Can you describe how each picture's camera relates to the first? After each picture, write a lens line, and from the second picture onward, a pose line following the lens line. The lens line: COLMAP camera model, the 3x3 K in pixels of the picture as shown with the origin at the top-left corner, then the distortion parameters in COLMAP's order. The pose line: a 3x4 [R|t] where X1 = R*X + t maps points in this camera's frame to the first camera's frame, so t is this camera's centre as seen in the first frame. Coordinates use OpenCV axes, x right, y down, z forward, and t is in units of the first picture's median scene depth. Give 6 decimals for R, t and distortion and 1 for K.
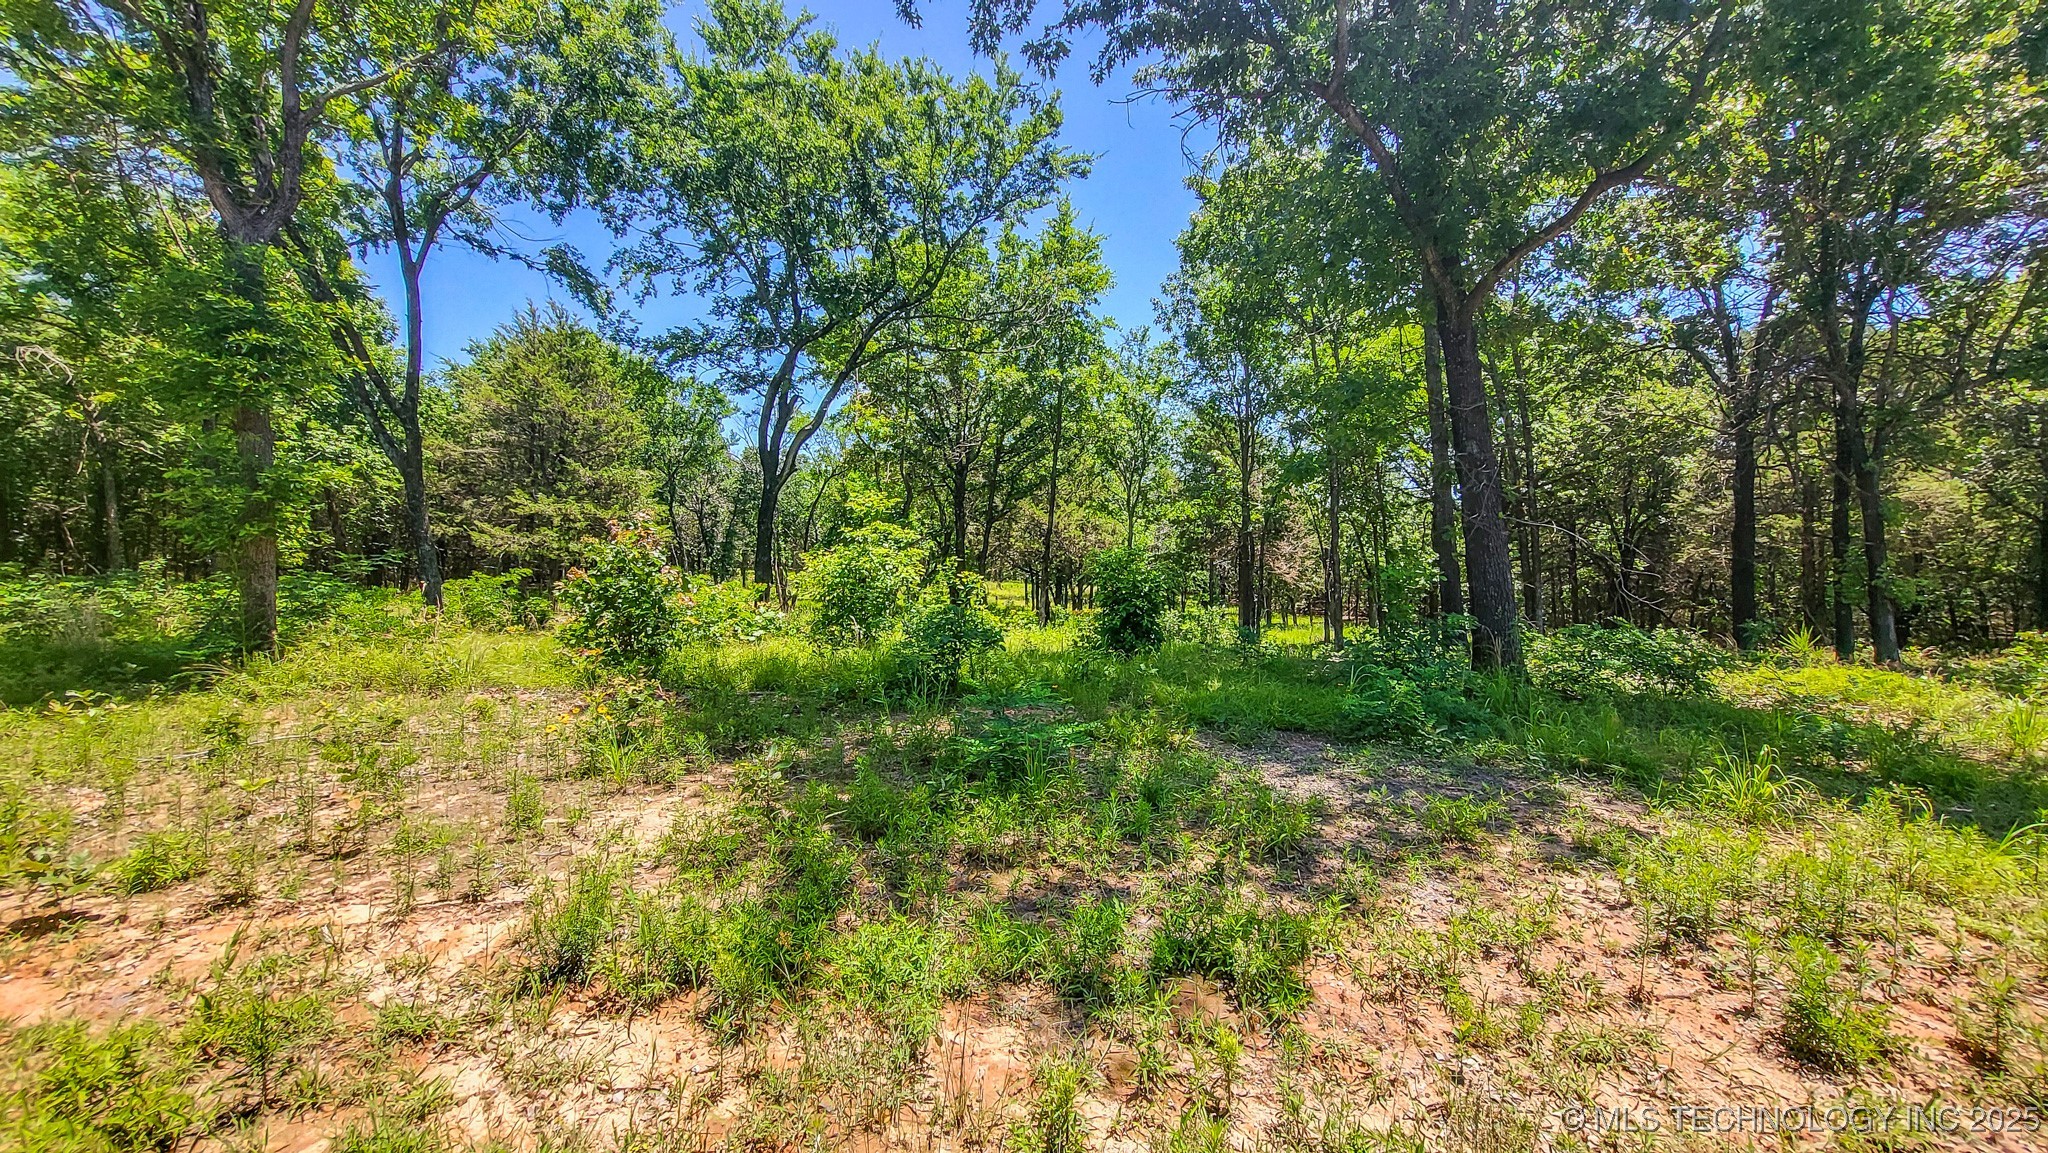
lens RADIAL K [[779.1, 0, 1057.4], [0, 779.1, 573.6], [0, 0, 1]] dist [-0.001340, -0.000510]
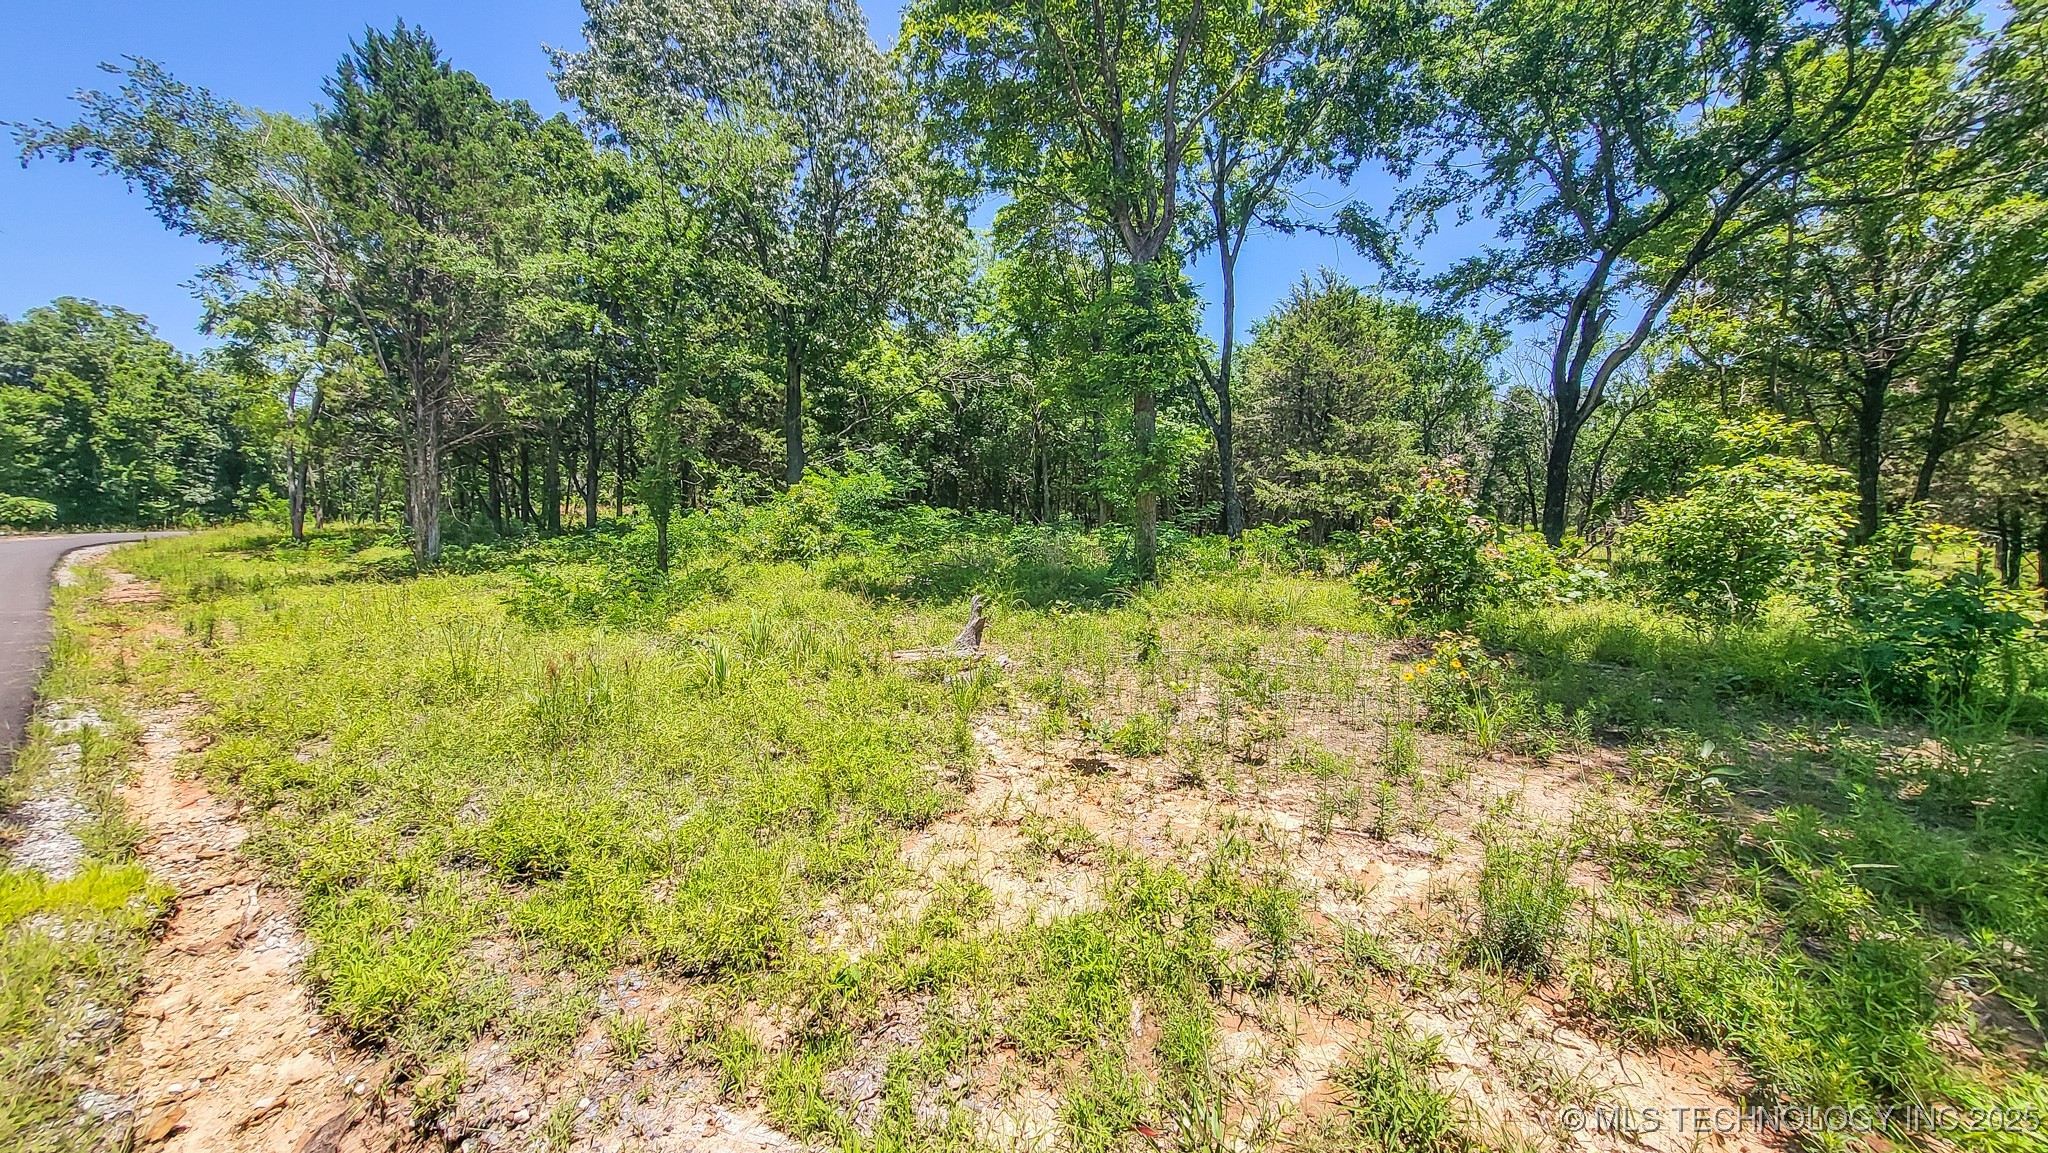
lens RADIAL K [[779.1, 0, 1057.4], [0, 779.1, 573.6], [0, 0, 1]] dist [-0.001340, -0.000510]
pose [[0.678079, 0.052079, -0.733142, -0.115675], [-0.012634, 0.998165, 0.059221, 0.008108], [0.734881, -0.030894, 0.677492, 0.005760]]
